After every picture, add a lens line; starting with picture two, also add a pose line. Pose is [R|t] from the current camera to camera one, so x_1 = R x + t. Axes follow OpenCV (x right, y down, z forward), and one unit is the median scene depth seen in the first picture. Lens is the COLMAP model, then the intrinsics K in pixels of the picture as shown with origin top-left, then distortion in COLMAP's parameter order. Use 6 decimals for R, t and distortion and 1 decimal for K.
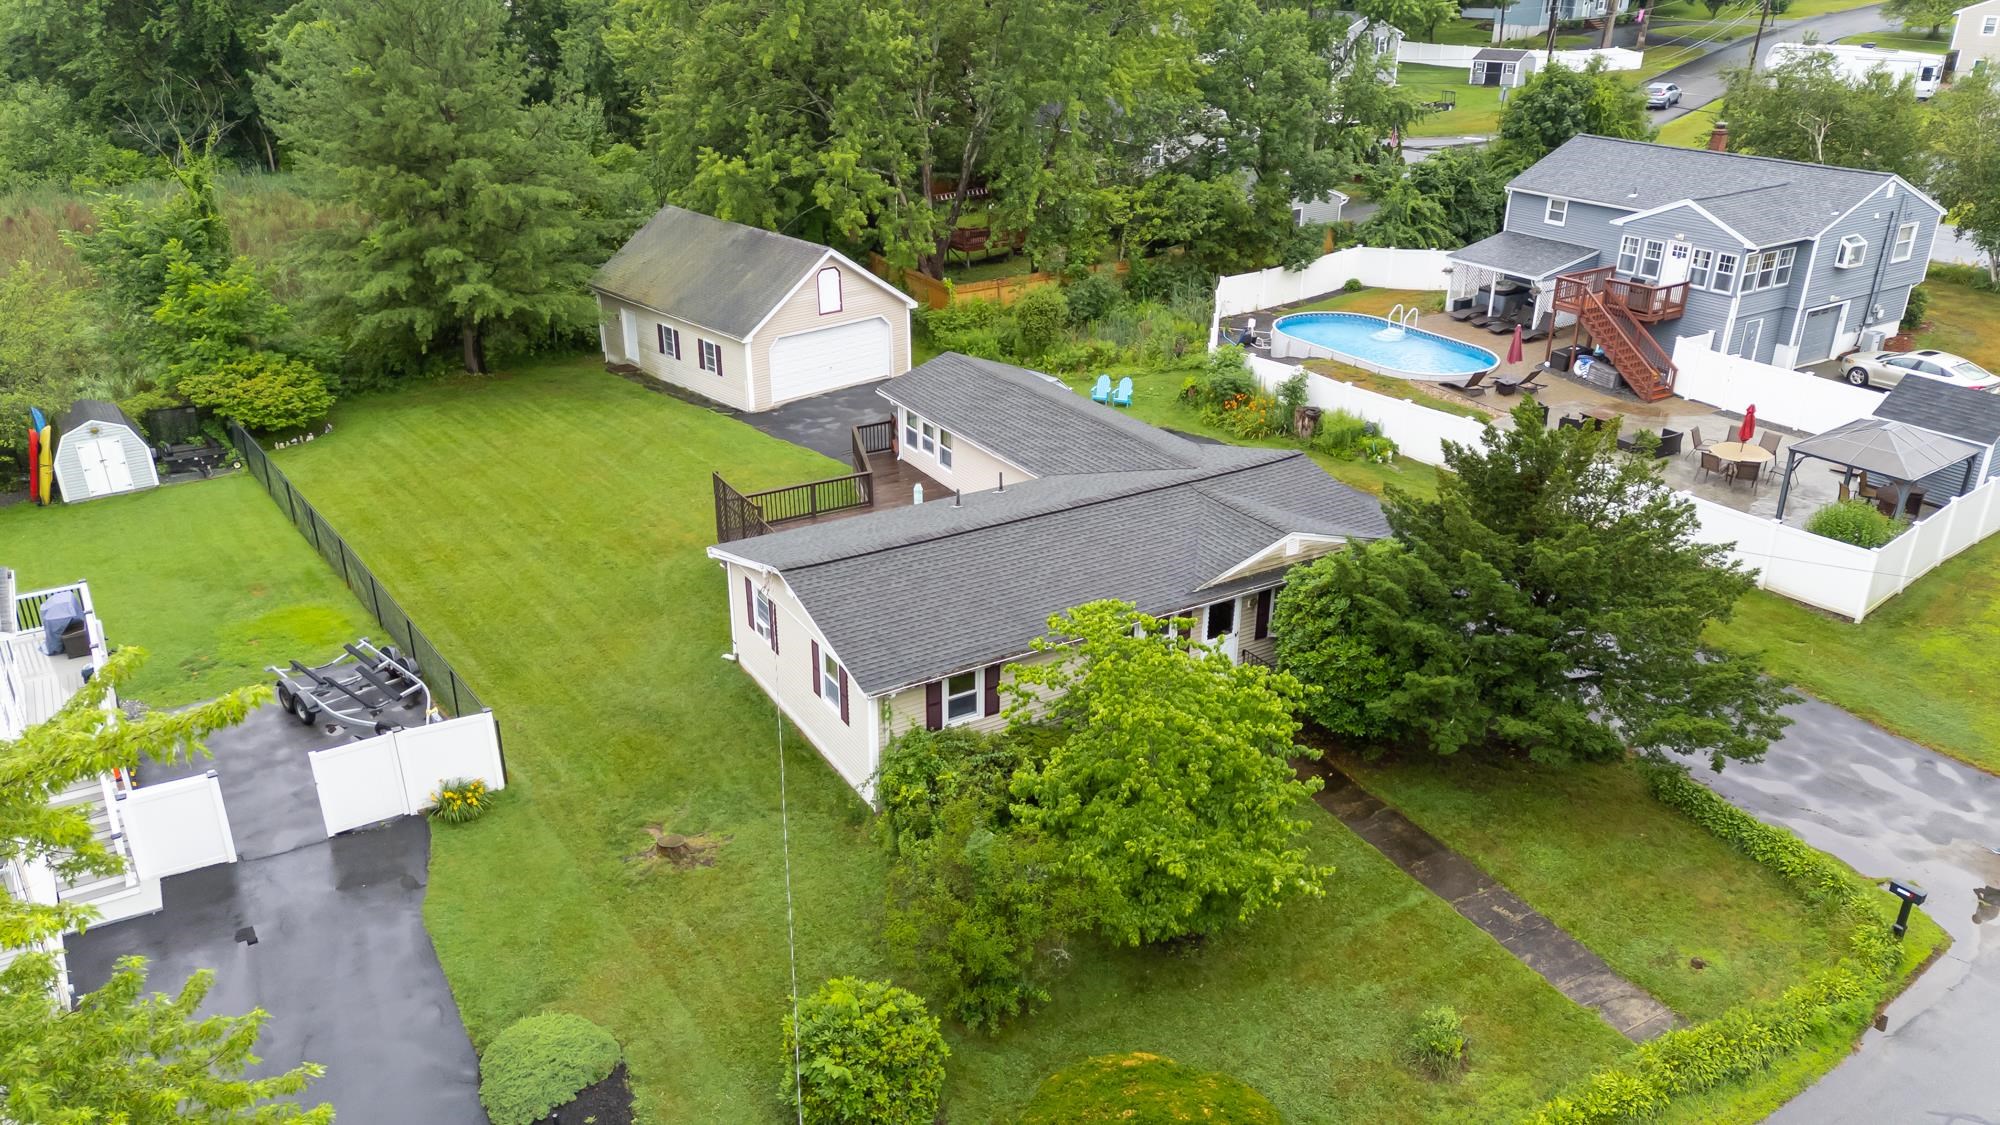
lens RADIAL K [[1464.5, 0, 1000.0], [0, 1464.5, 562.5], [0, 0, 1]] dist [0.084066, -0.046772]
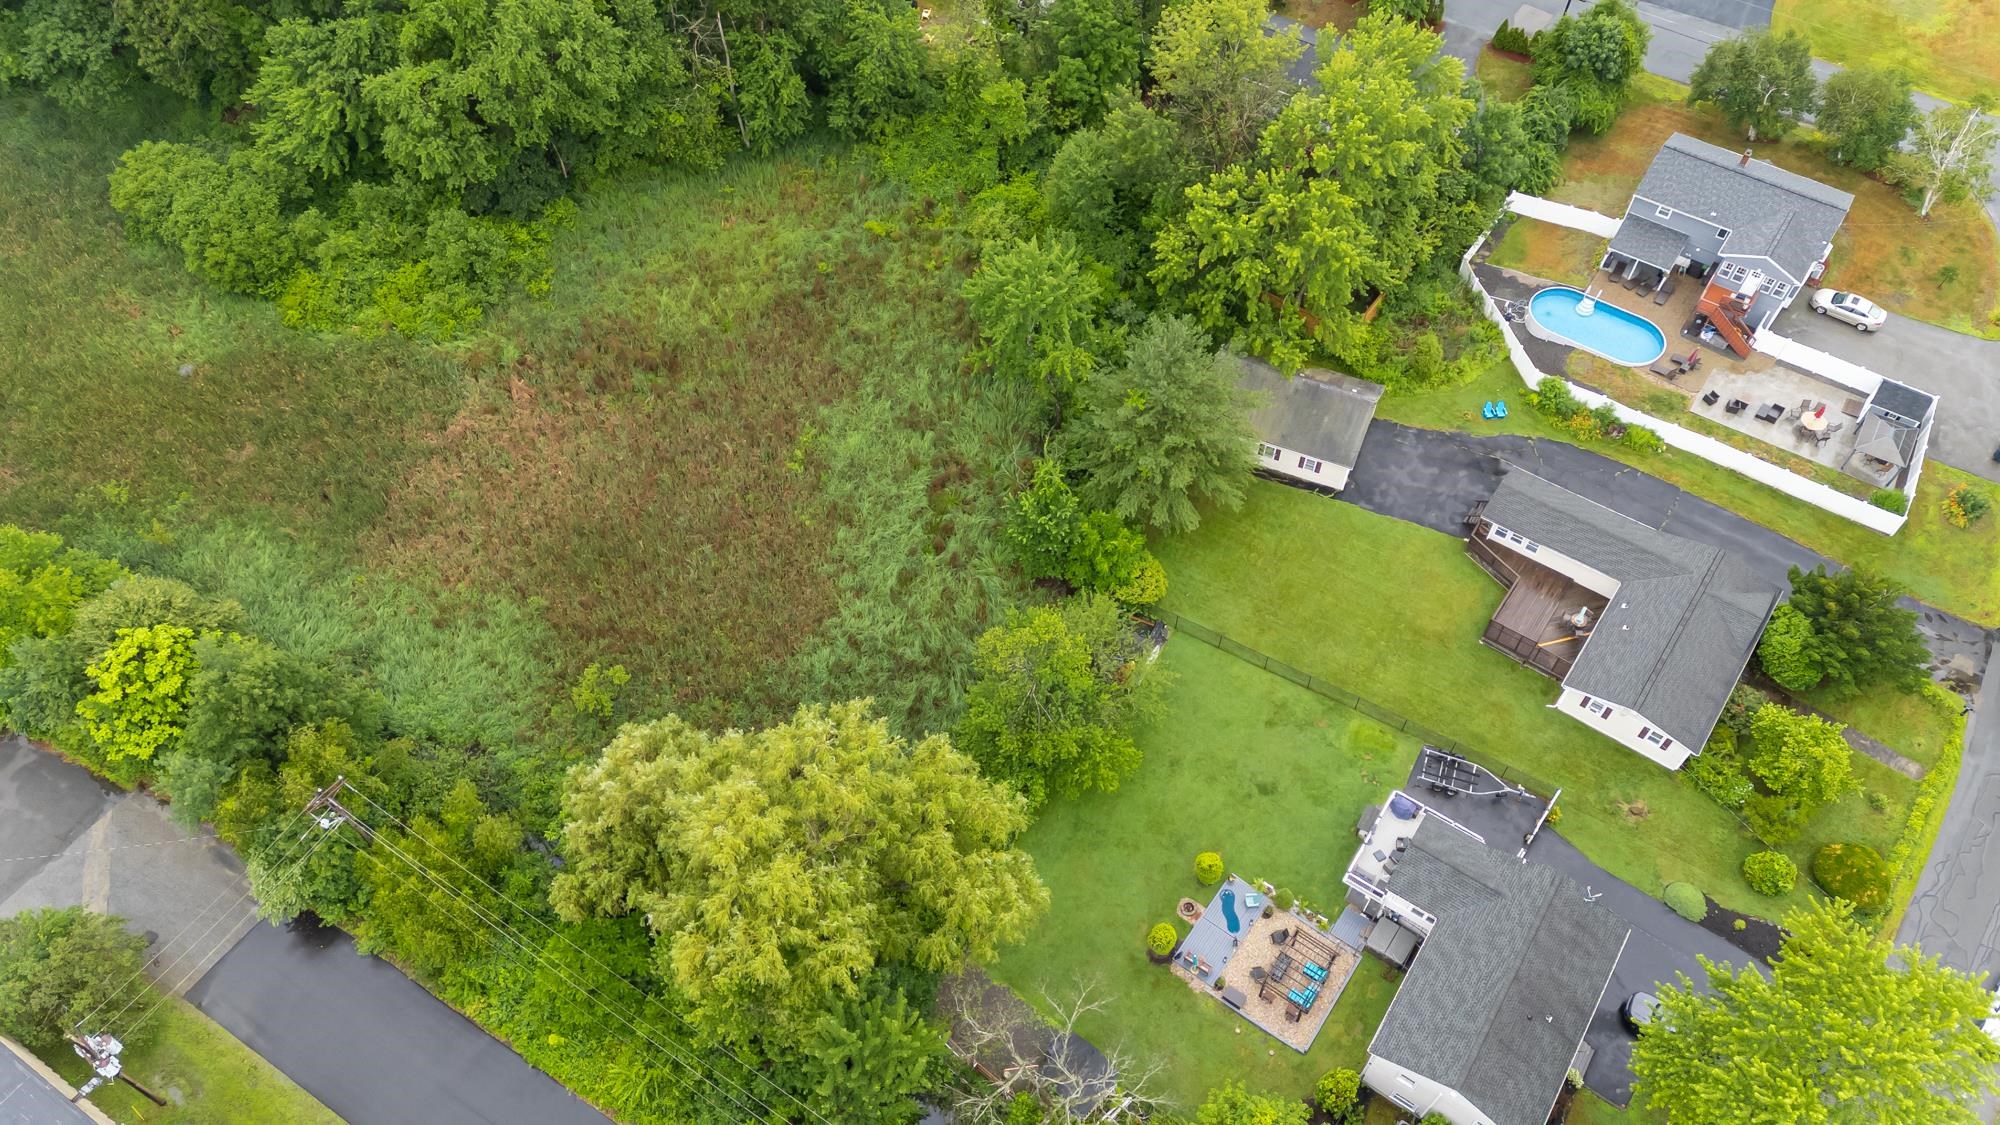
lens RADIAL K [[1464.5, 0, 1000.0], [0, 1464.5, 562.5], [0, 0, 1]] dist [0.084066, -0.046772]
pose [[0.917087, -0.331738, 0.221135, -1.046006], [0.170654, 0.827912, 0.534265, -1.137494], [-0.360316, -0.452230, 0.815880, -0.441299]]
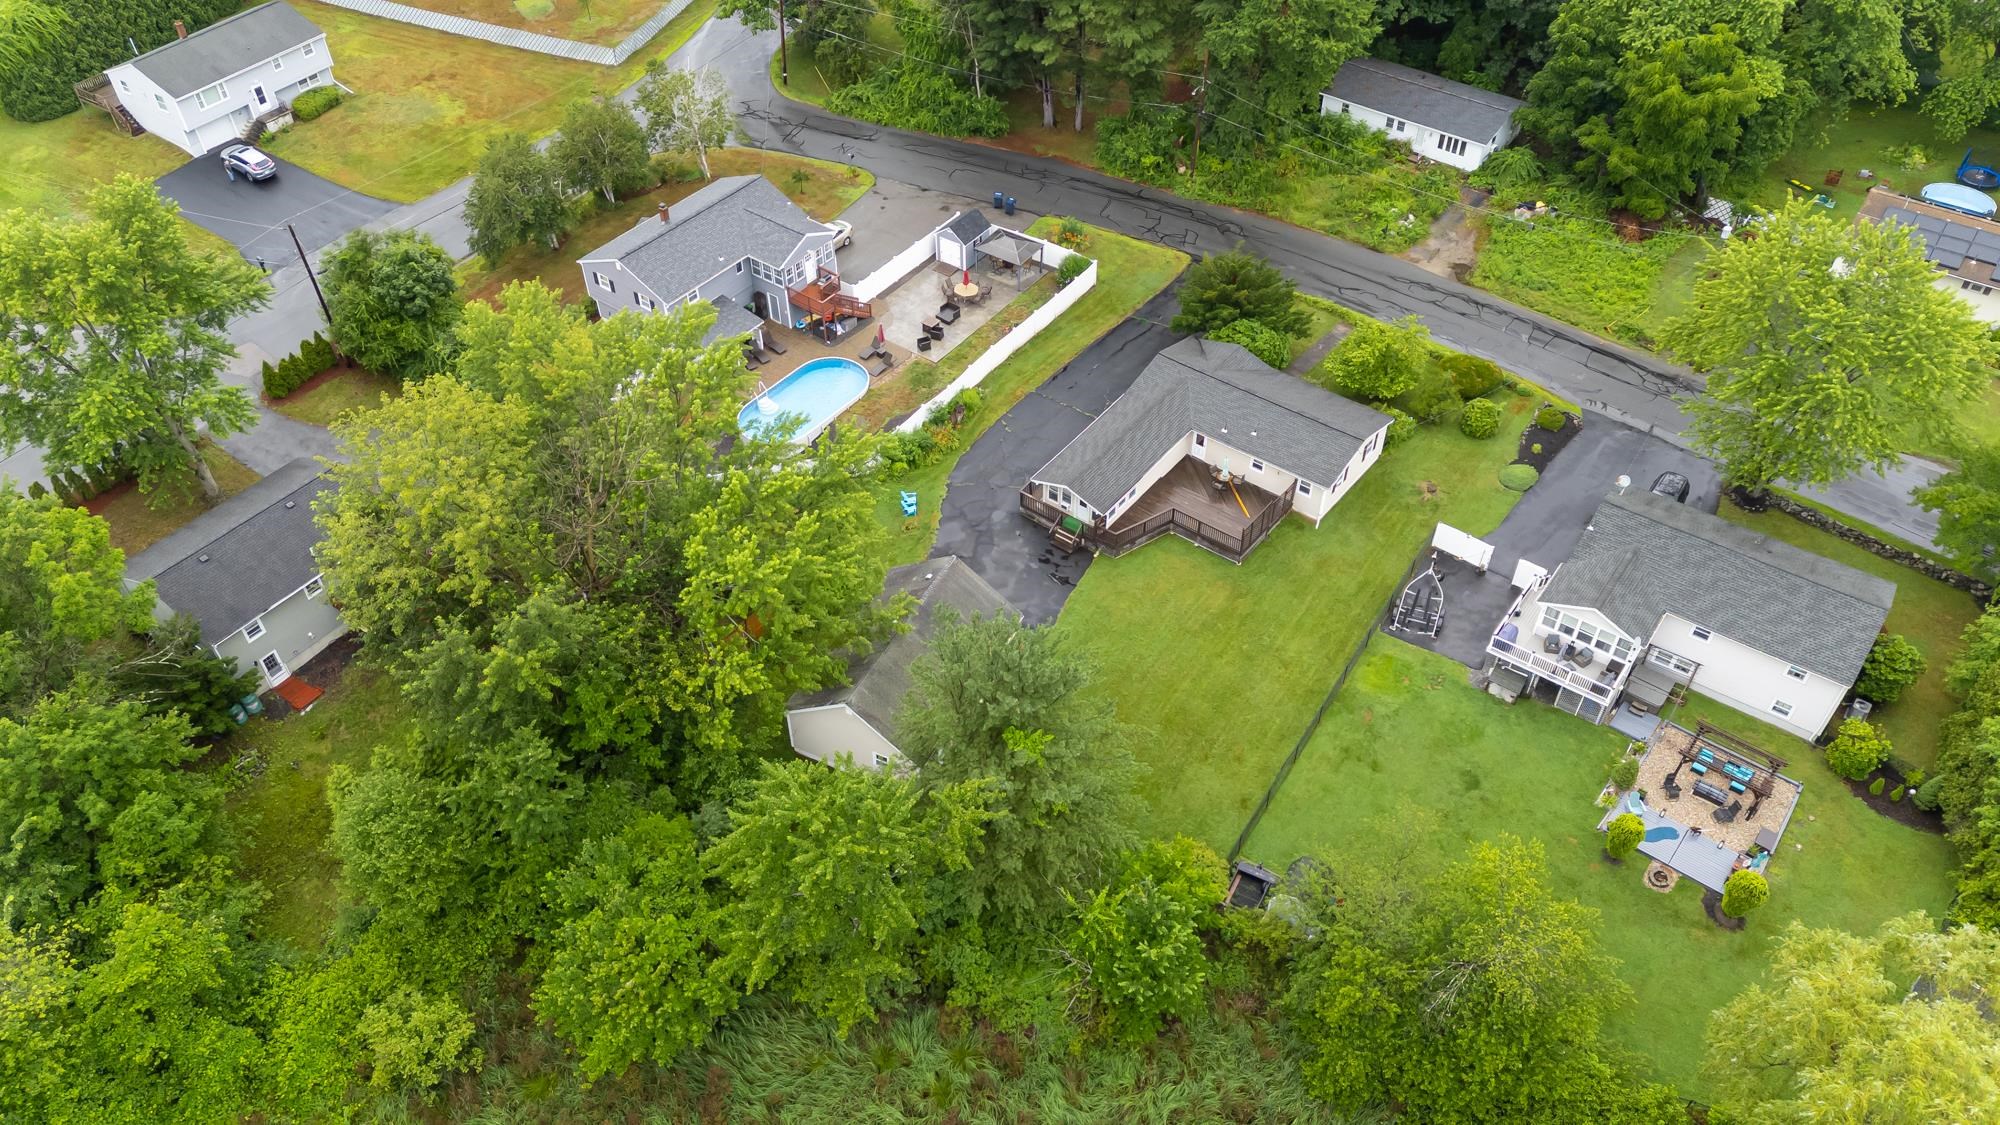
lens RADIAL K [[1464.5, 0, 1000.0], [0, 1464.5, 562.5], [0, 0, 1]] dist [0.084066, -0.046772]
pose [[-0.361168, -0.649956, 0.668666, -1.113958], [0.382855, 0.550490, 0.741878, -1.279894], [-0.850282, 0.523945, 0.050019, 0.909502]]
